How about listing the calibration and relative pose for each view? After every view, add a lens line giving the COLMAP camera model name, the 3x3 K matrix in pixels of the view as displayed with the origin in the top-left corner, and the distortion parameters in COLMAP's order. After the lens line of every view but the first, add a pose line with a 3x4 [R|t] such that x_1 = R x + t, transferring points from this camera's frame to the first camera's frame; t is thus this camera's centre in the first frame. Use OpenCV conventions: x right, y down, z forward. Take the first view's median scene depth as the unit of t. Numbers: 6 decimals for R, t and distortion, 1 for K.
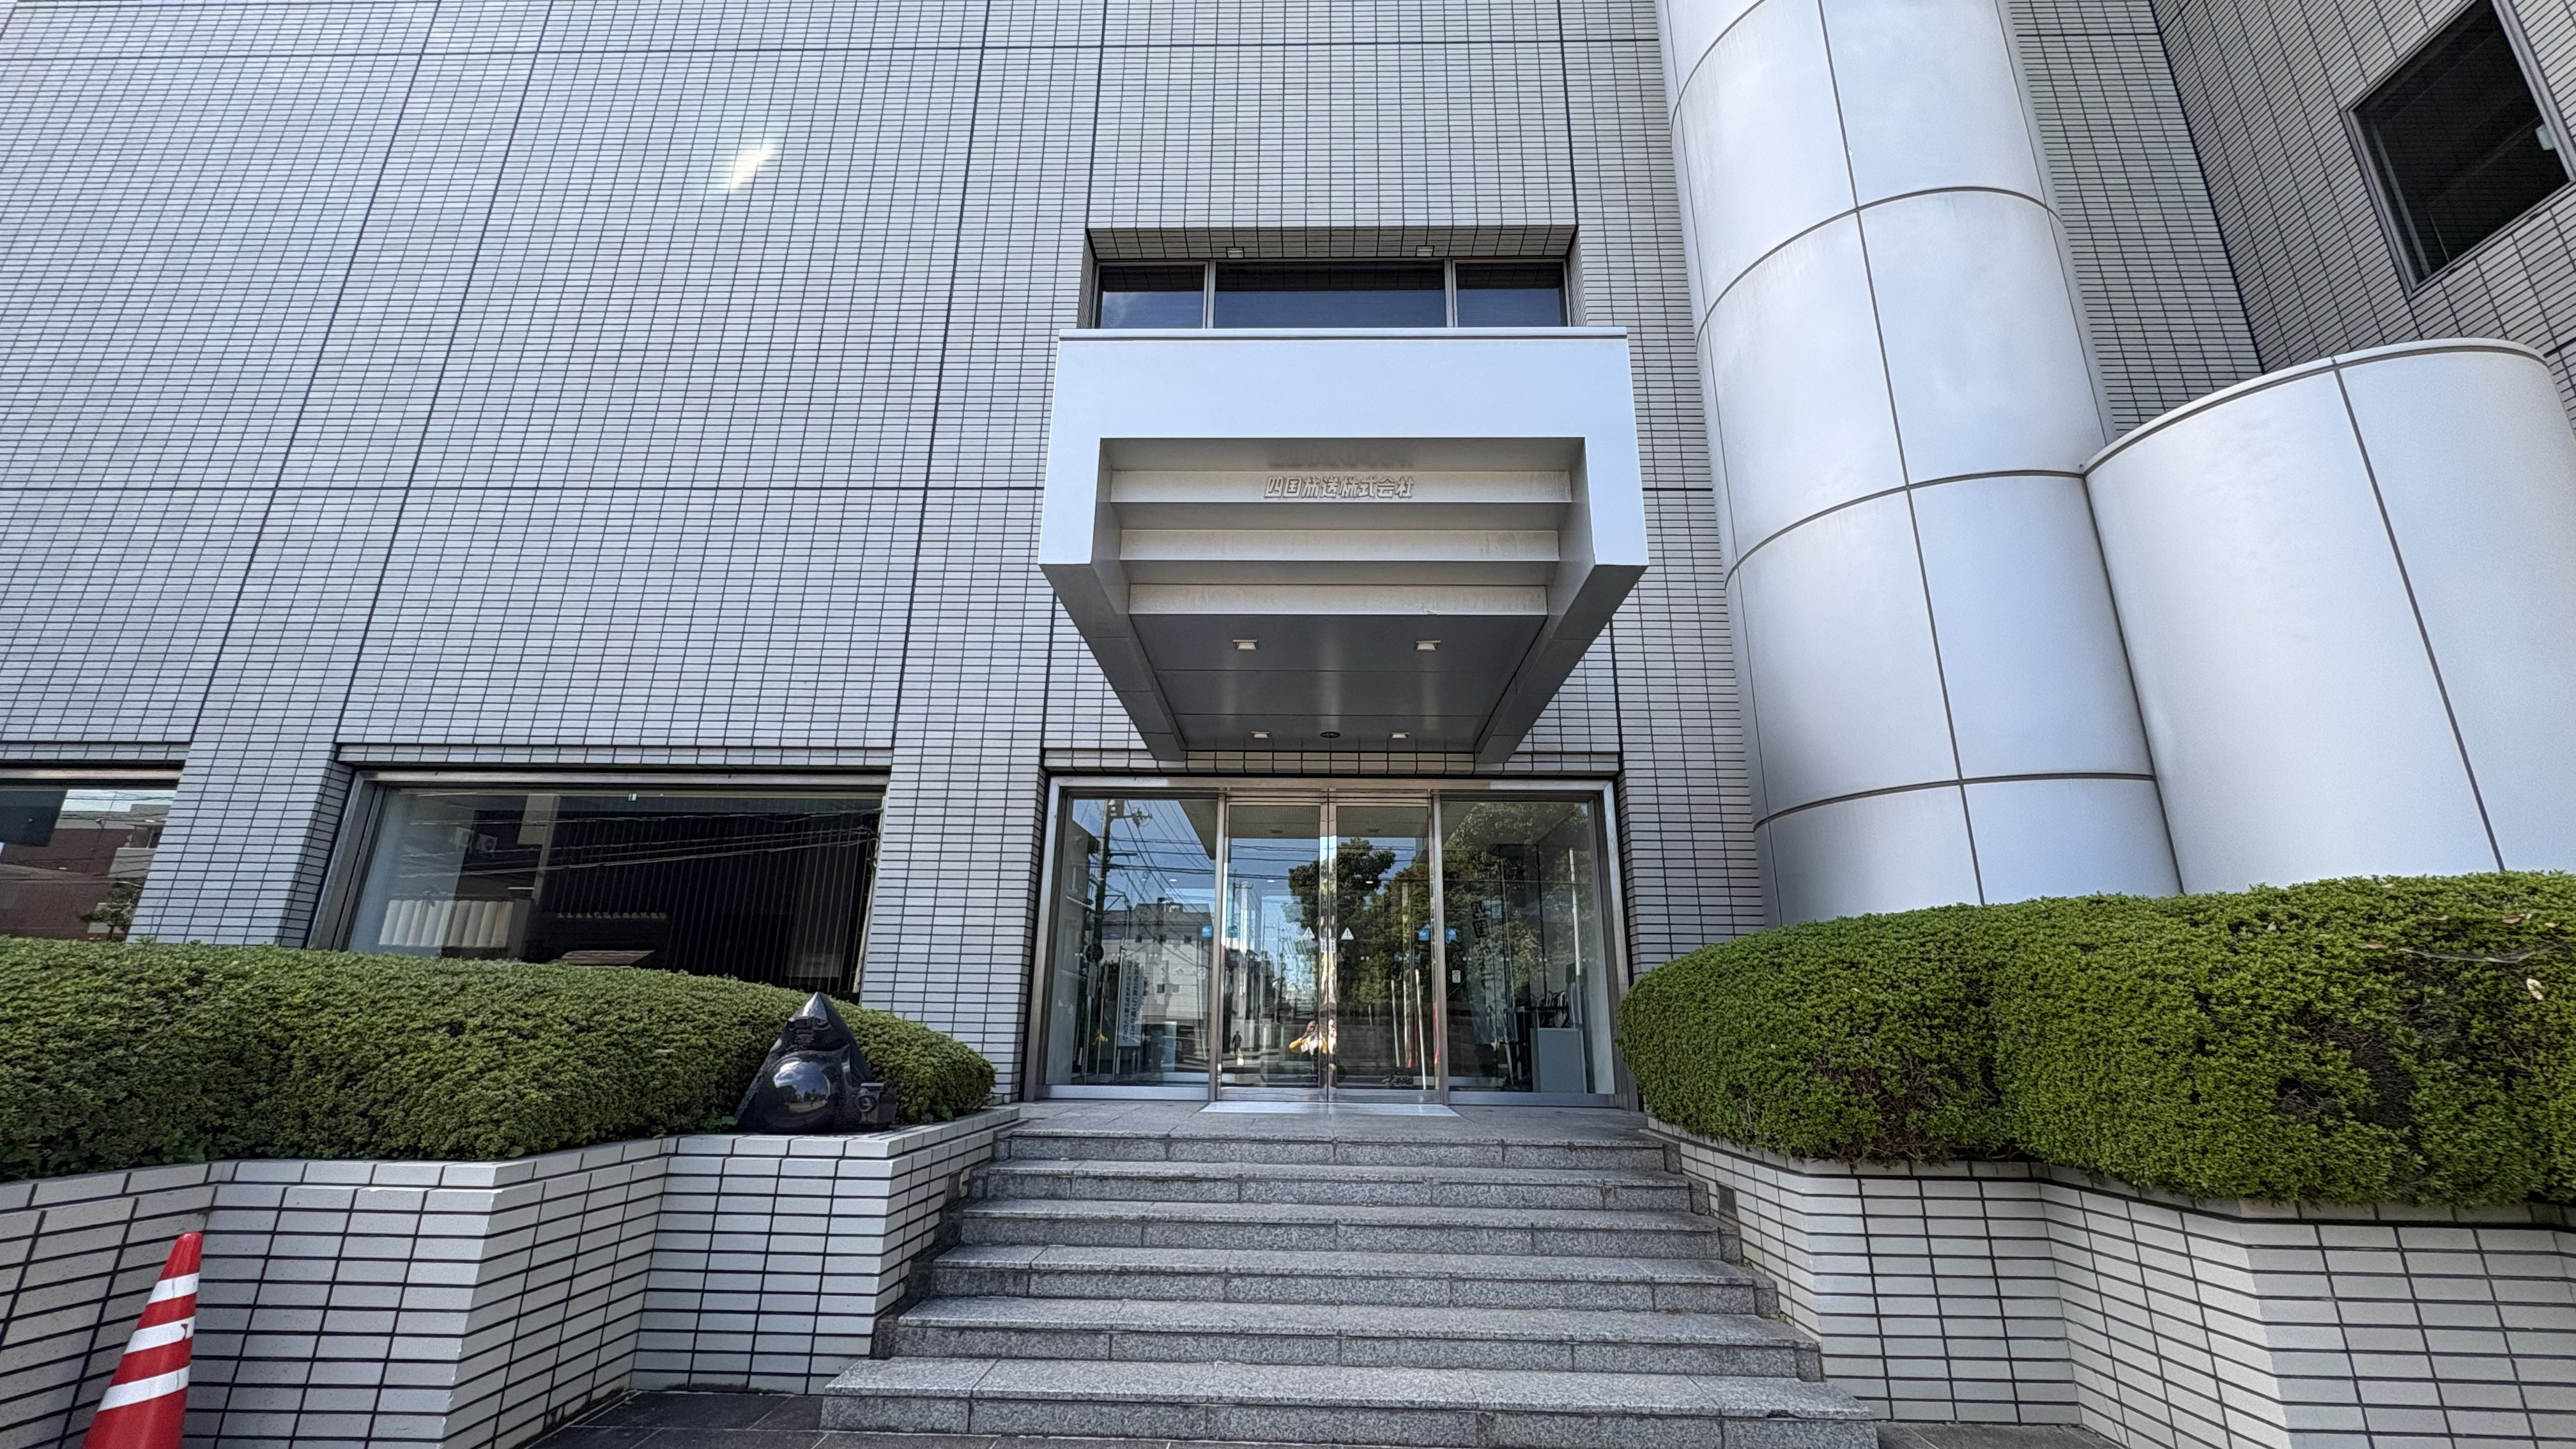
lens RADIAL K [[1022.2, 0, 1288.0], [0, 1022.2, 724.5], [0, 0, 1]] dist [0.000115, 0.000011]
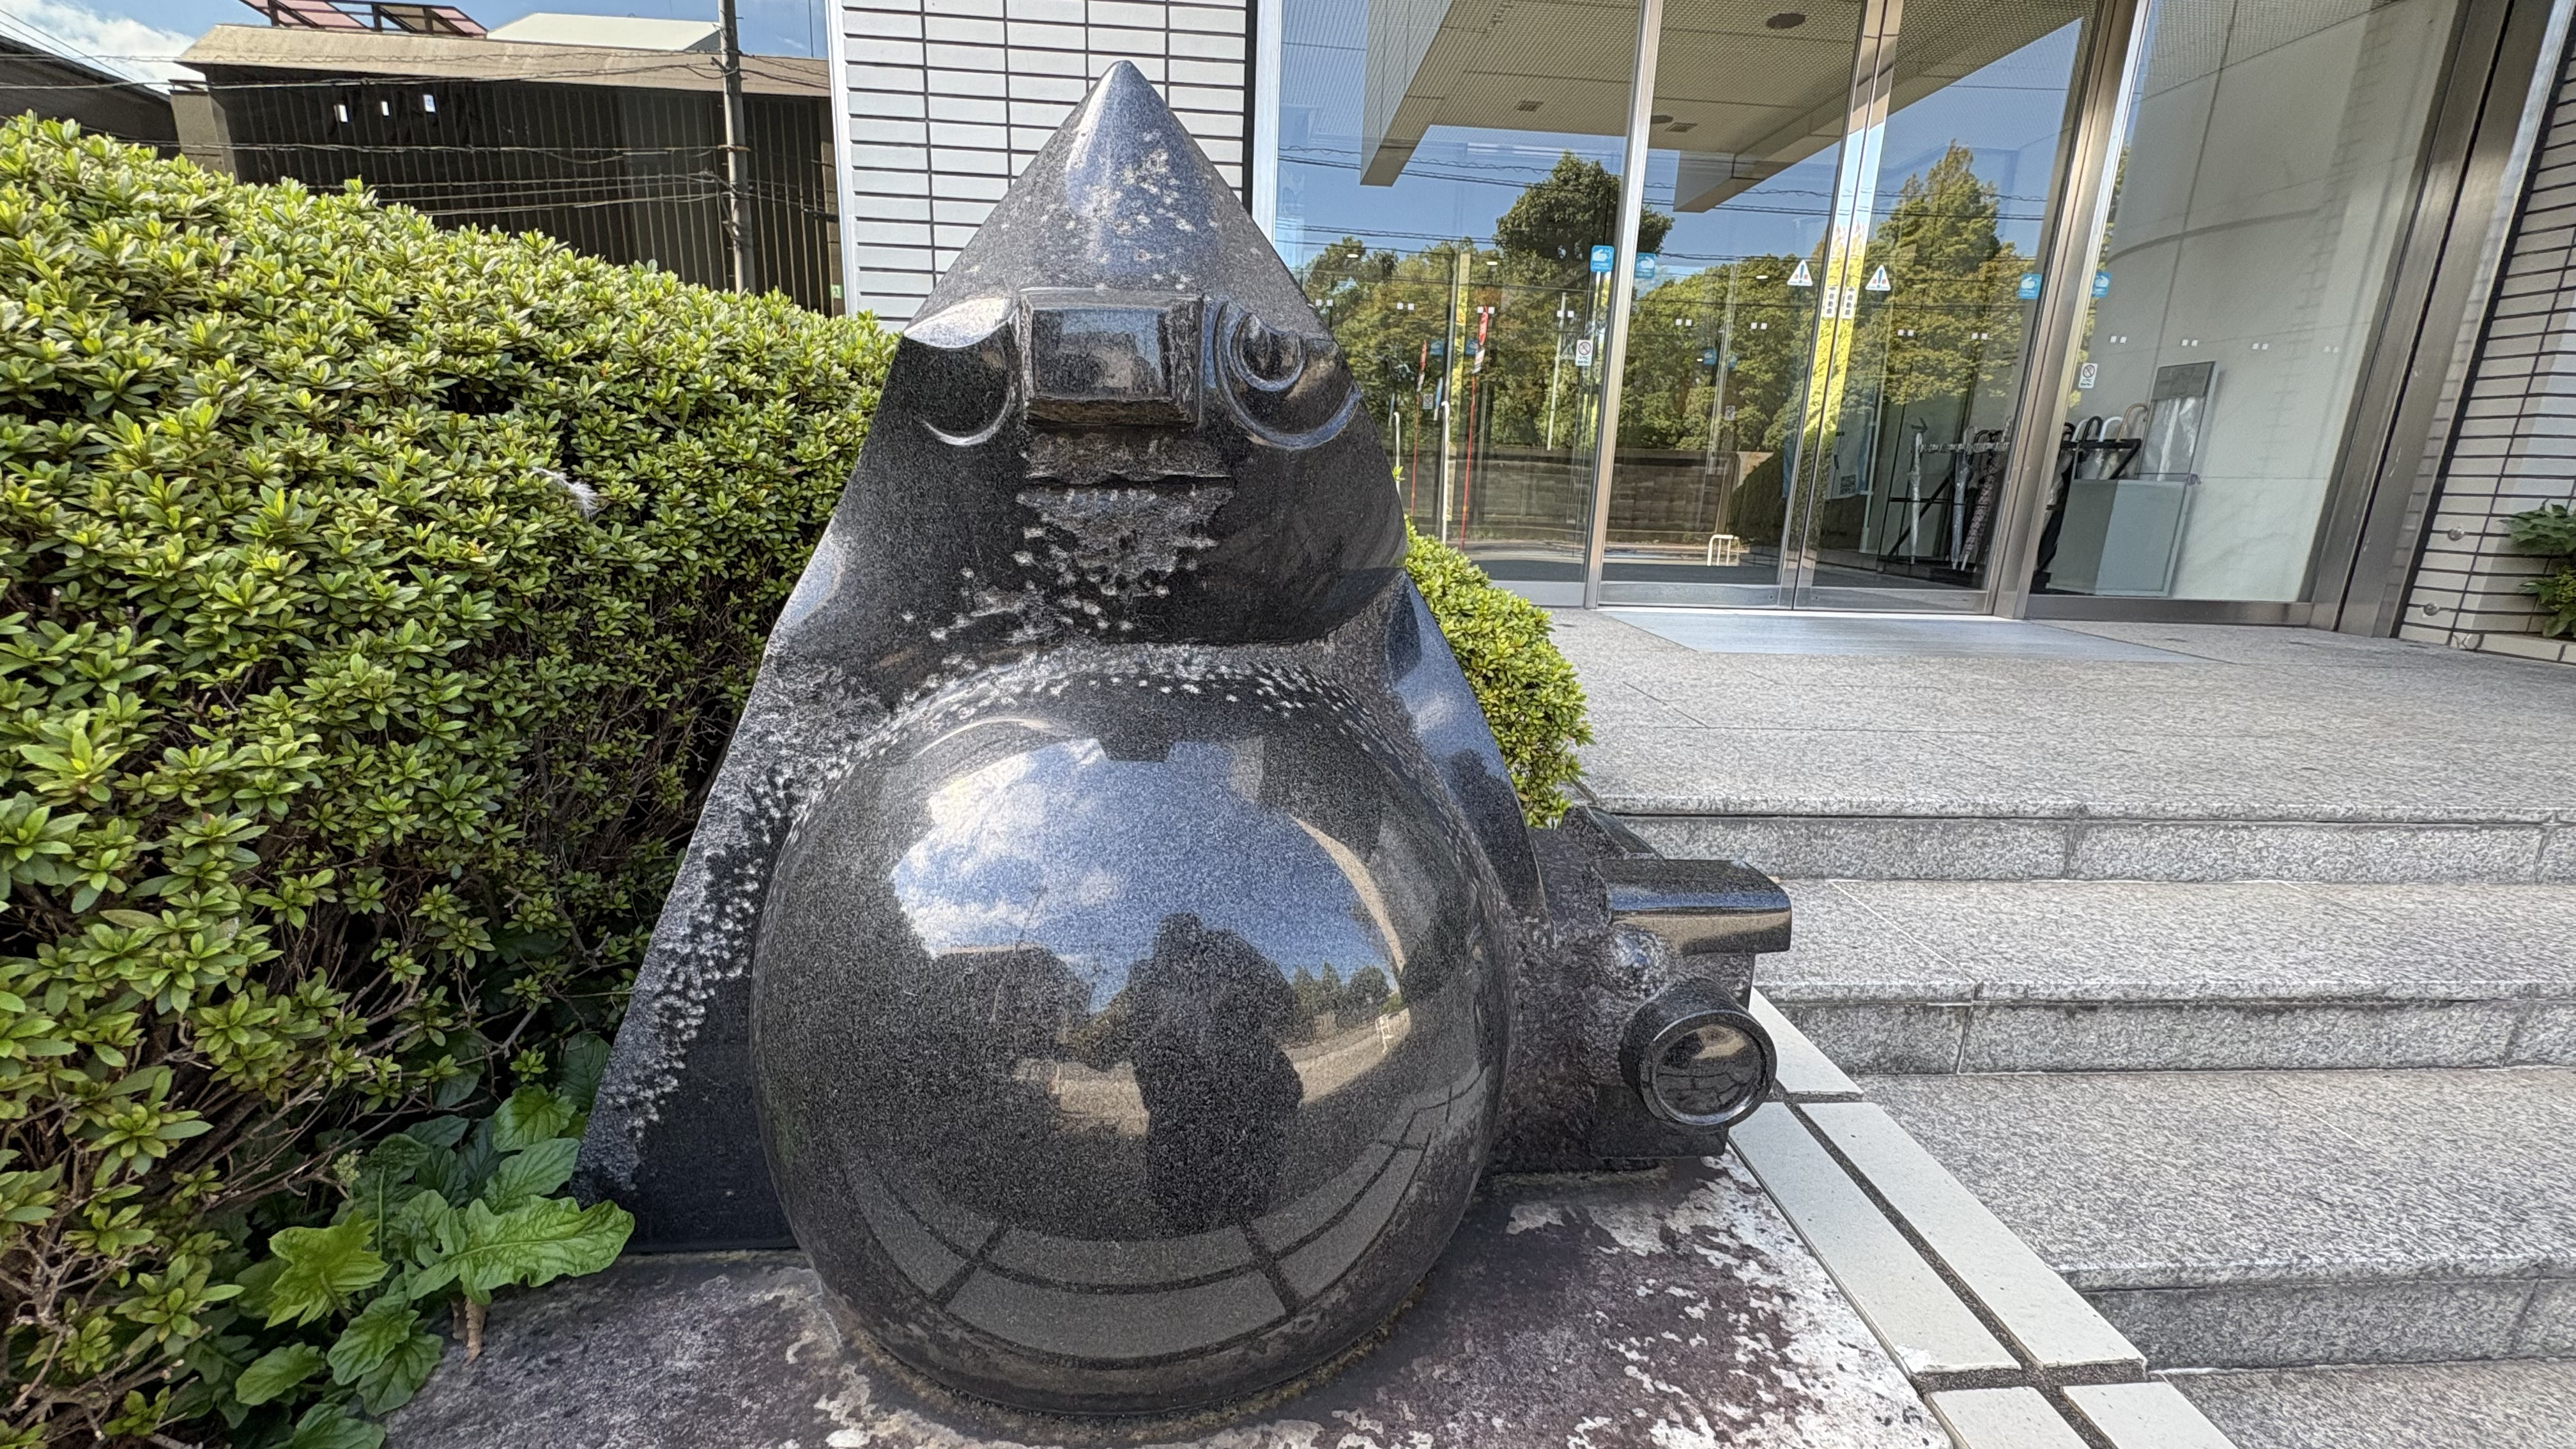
lens RADIAL K [[1022.2, 0, 1288.0], [0, 1022.2, 724.5], [0, 0, 1]] dist [0.000115, 0.000011]
pose [[0.995289, -0.002905, 0.096904, -0.394017], [-0.047180, 0.858688, 0.510322, 0.230646], [-0.084693, -0.512490, 0.854506, 0.767277]]
